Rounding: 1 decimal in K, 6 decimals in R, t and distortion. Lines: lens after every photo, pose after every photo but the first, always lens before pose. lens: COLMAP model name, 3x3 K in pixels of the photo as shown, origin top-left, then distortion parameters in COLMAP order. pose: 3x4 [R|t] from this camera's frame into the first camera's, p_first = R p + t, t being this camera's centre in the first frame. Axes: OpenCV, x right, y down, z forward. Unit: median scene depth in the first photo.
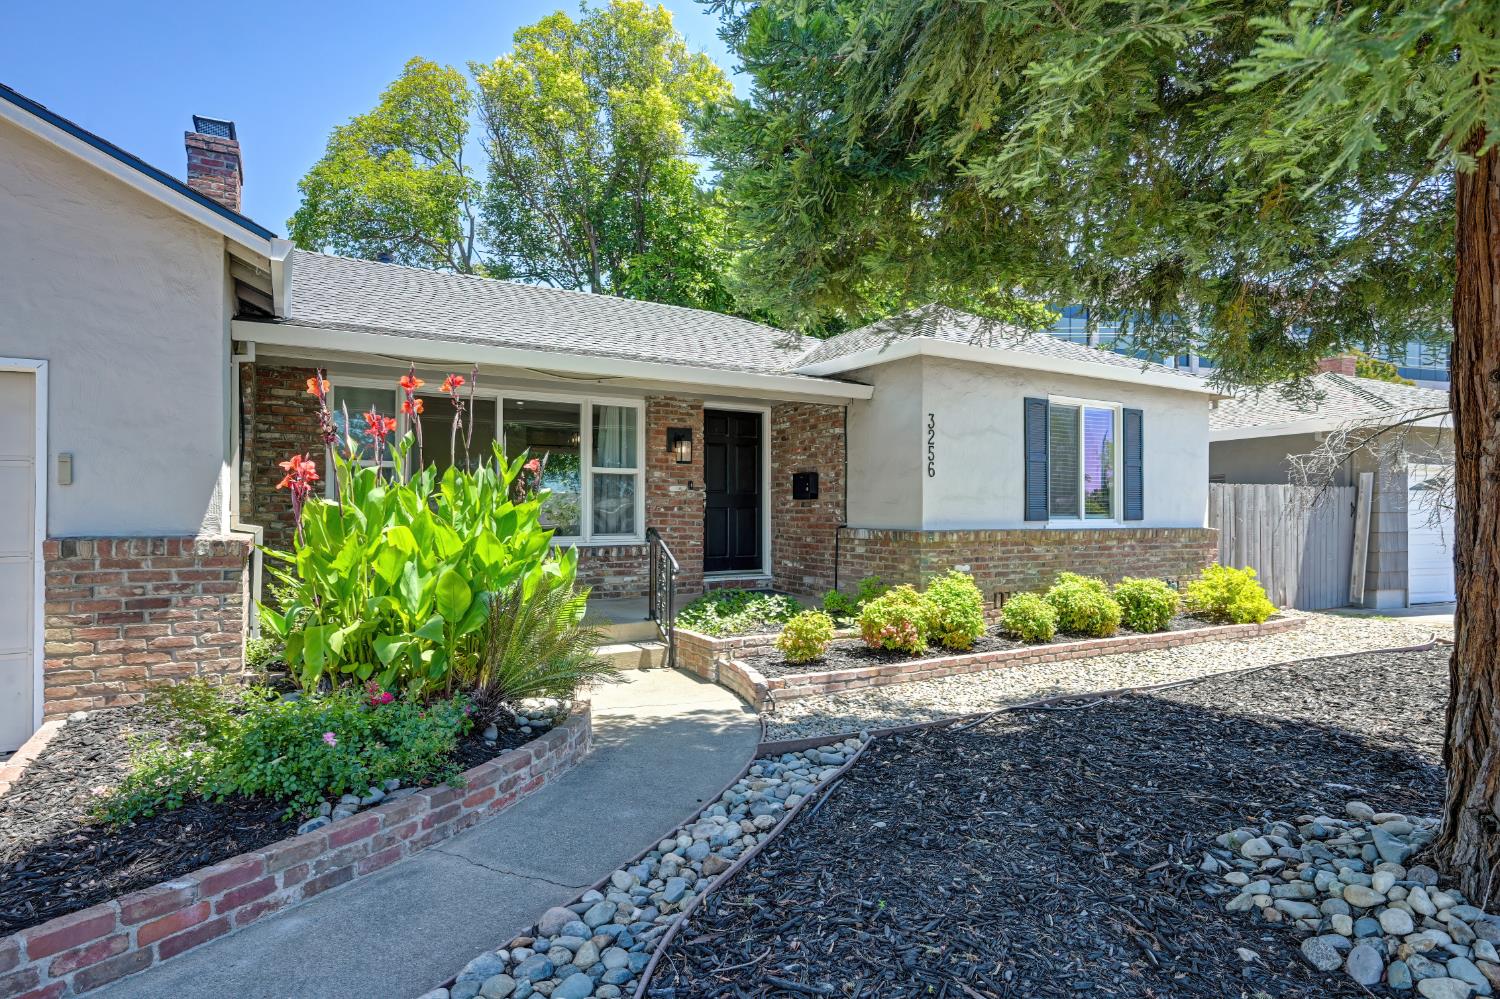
lens RADIAL K [[789.1, 0, 750.2], [0, 789.1, 508.9], [0, 0, 1]] dist [-0.003630, -0.000027]
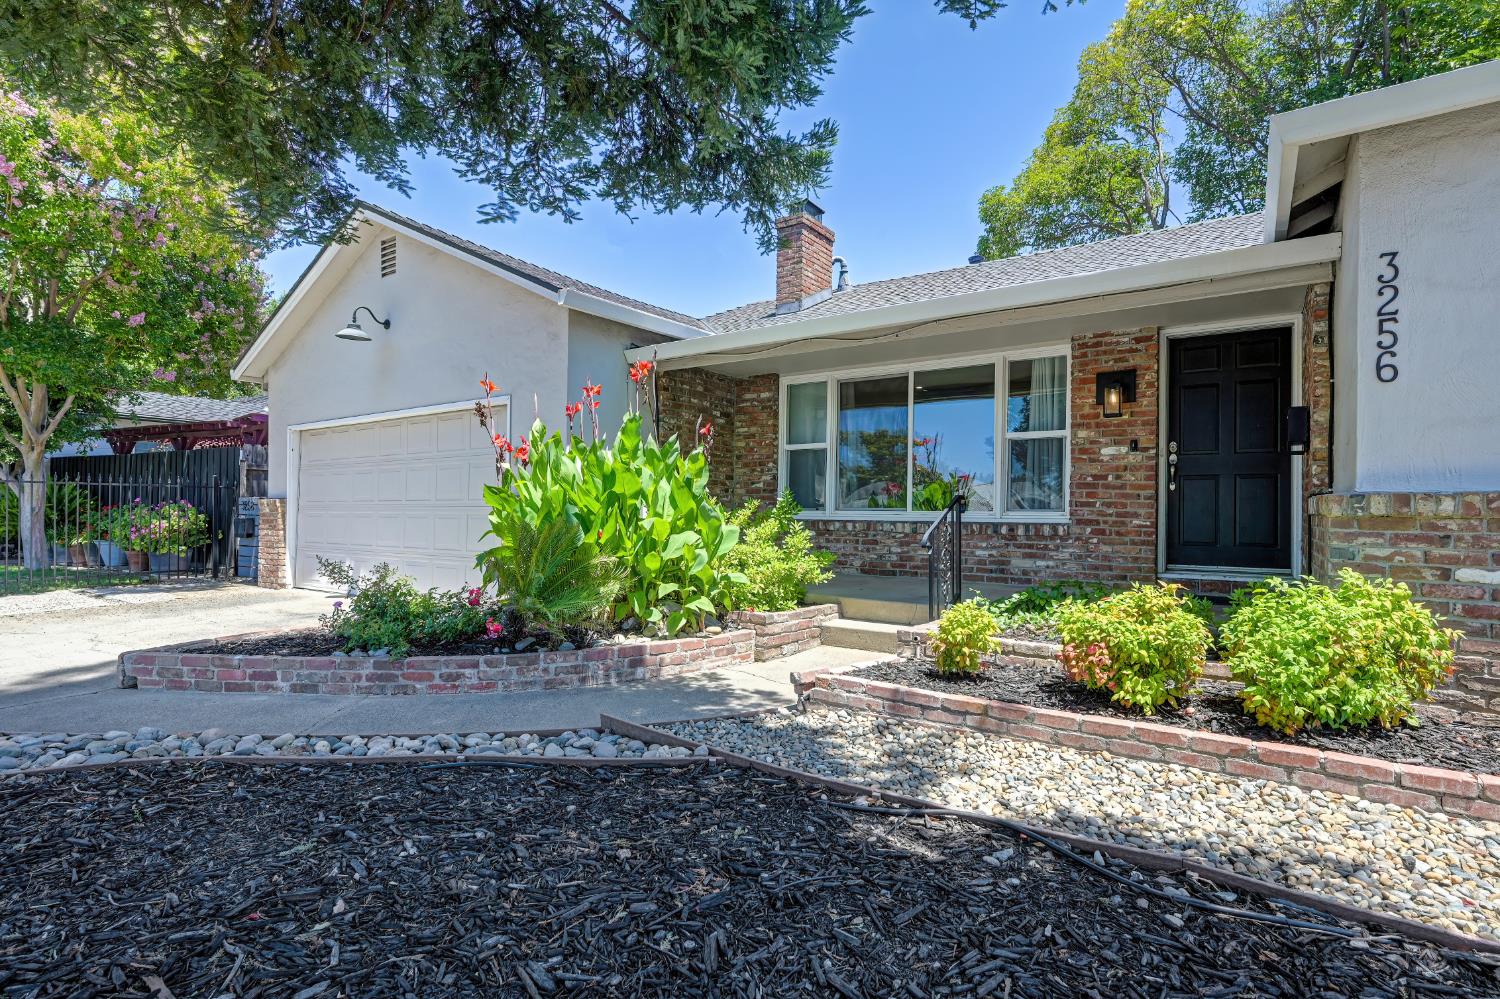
lens RADIAL K [[726.8, 0, 756.9], [0, 726.8, 506.2], [0, 0, 1]] dist [0.001618, 0.000044]
pose [[0.430060, -0.004676, -0.902788, 0.458198], [-0.004091, 0.999966, -0.007128, 0.039760], [0.902791, 0.006759, 0.430026, 0.449864]]
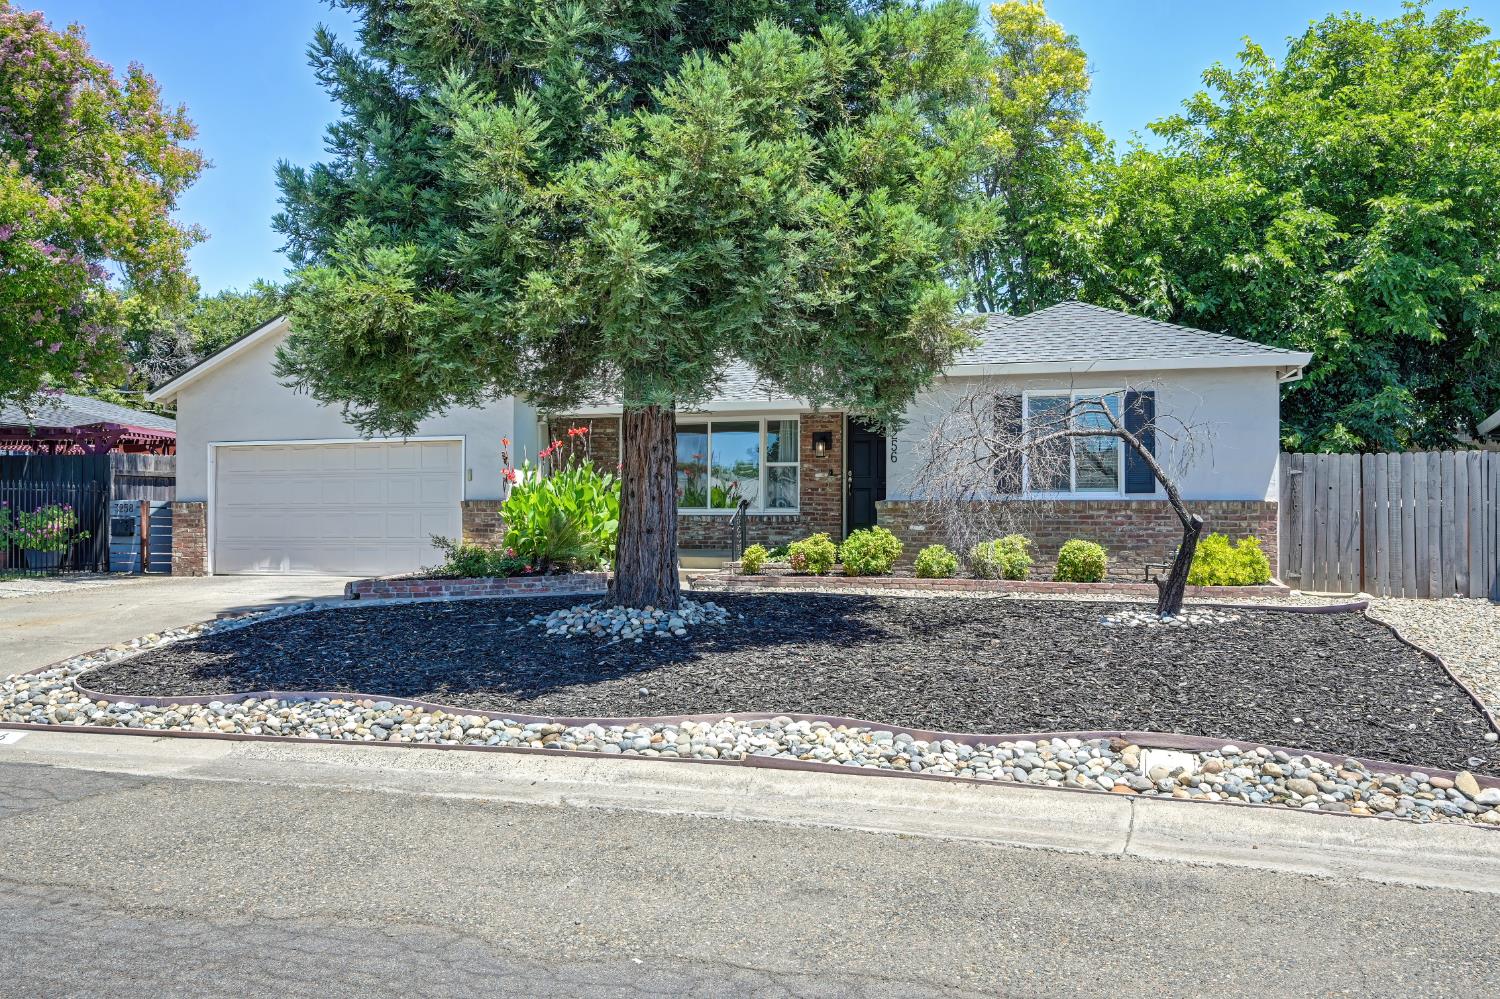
lens RADIAL K [[1085.0, 0, 744.2], [0, 1085.0, 504.6], [0, 0, 1]] dist [0.006034, 0.001749]
pose [[0.696688, -0.008301, -0.717327, 1.401609], [0.003416, 0.999960, -0.008254, 0.048797], [0.717366, 0.003300, 0.696688, -0.525528]]
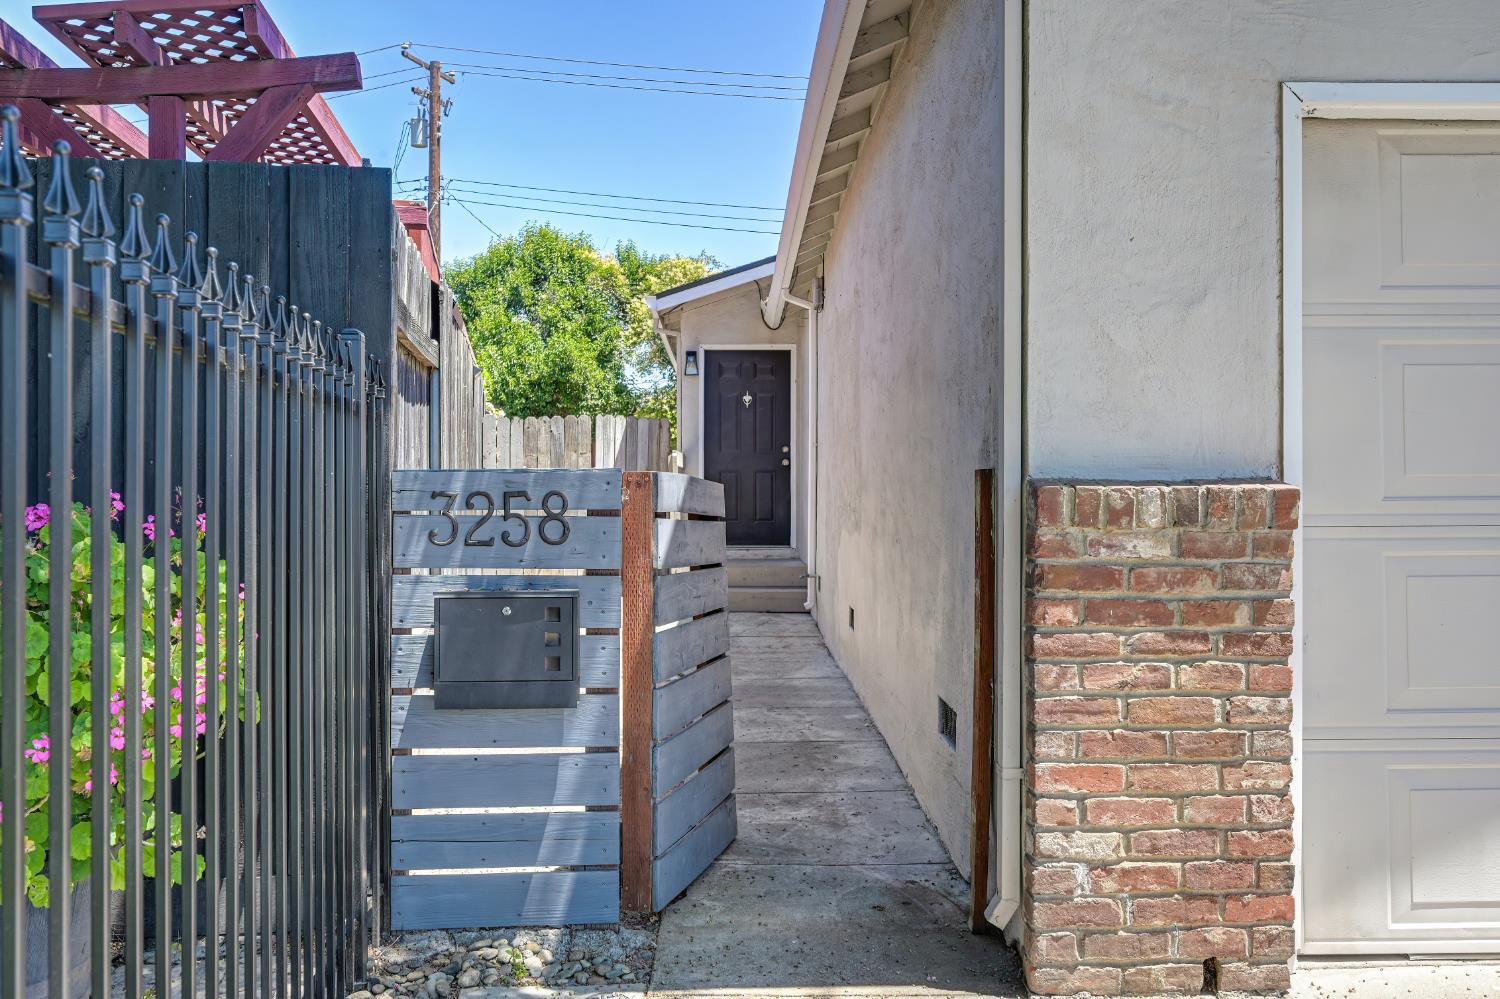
lens RADIAL K [[1275.7, 0, 750.7], [0, 1275.7, 498.3], [0, 0, 1]] dist [-0.010795, -0.001864]
pose [[0.873498, -0.002095, -0.486824, -0.967228], [0.004476, 0.999983, 0.003728, 0.022899], [0.486808, -0.005436, 0.873492, -0.174717]]
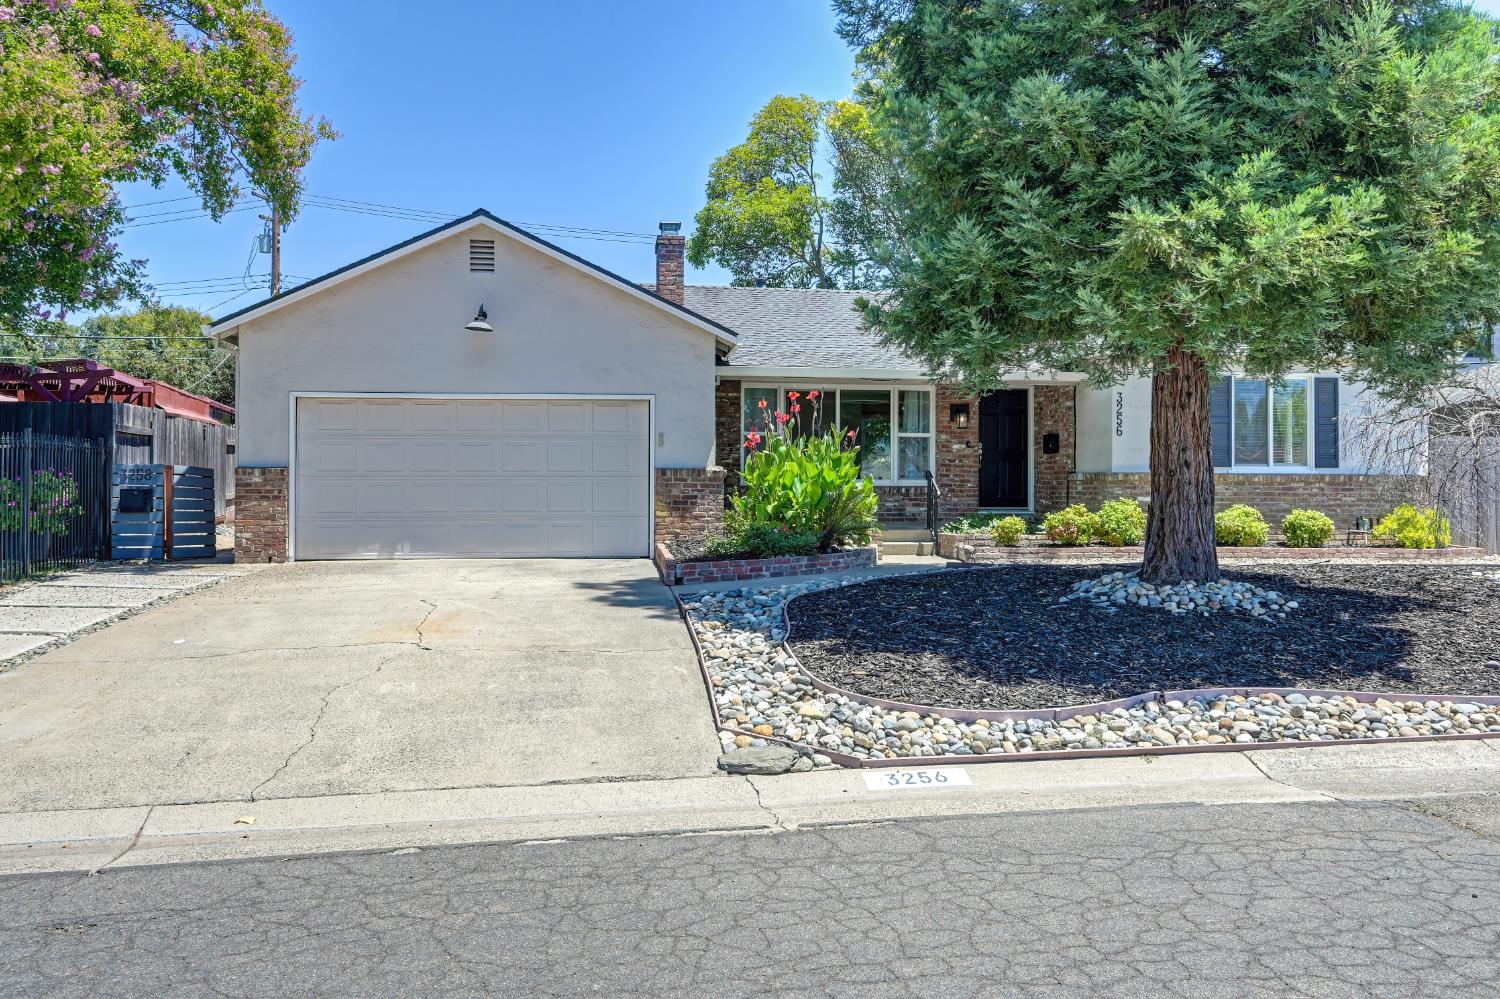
lens RADIAL K [[1085.0, 0, 751.5], [0, 1085.0, 486.9], [0, 0, 1]] dist [0.006034, 0.001749]
pose [[0.920050, 0.001377, -0.391797, 0.383051], [0.000143, 0.999993, 0.003849, 0.045024], [0.391800, -0.003598, 0.920043, -1.090629]]
